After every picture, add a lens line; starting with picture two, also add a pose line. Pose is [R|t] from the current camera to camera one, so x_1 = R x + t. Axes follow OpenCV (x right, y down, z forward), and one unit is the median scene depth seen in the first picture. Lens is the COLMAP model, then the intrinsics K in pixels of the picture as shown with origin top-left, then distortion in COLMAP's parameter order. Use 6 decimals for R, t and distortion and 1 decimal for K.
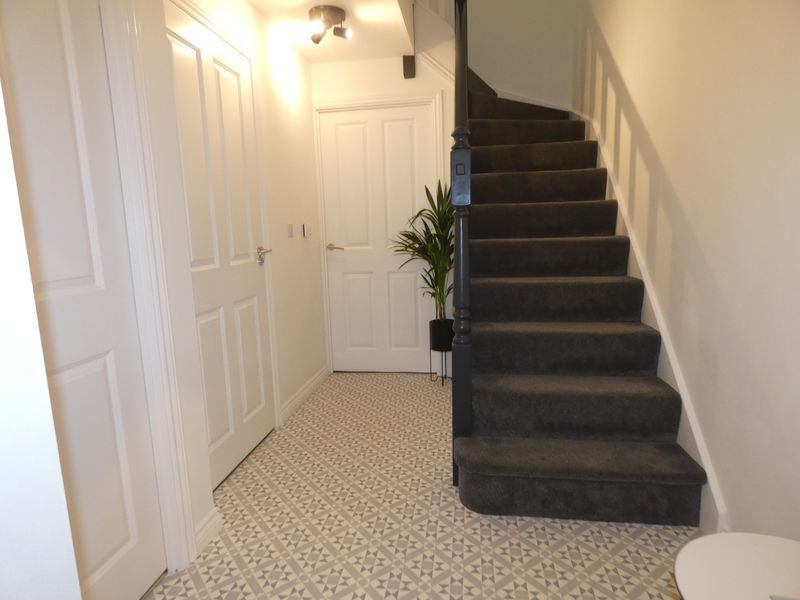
lens RADIAL K [[480.6, 0, 405.4], [0, 480.6, 299.5], [0, 0, 1]] dist [0.002192, 0.000066]
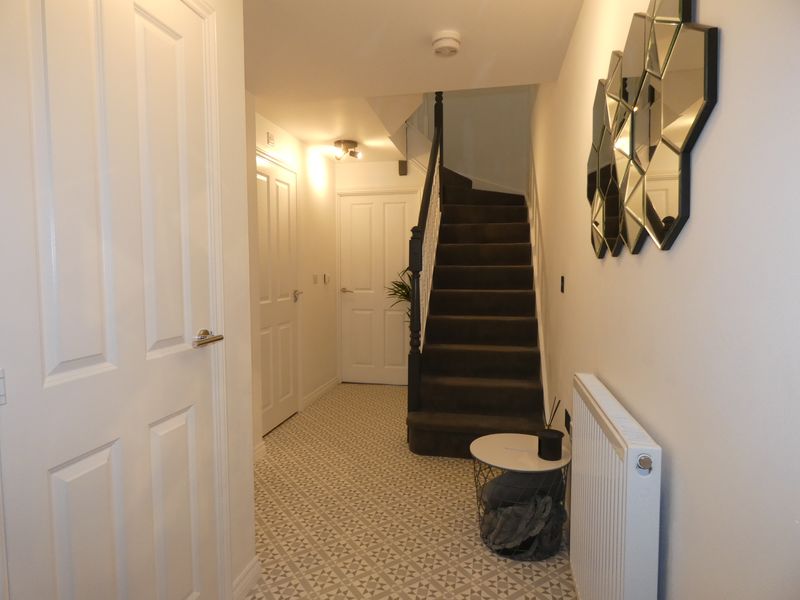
lens RADIAL K [[480.6, 0, 397.8], [0, 480.6, 297.4], [0, 0, 1]] dist [0.002192, 0.000066]
pose [[0.997644, 0.033318, -0.059964, 0.114171], [-0.038549, 0.995346, -0.088317, 0.036446], [0.056742, 0.090420, 0.994286, -0.492760]]
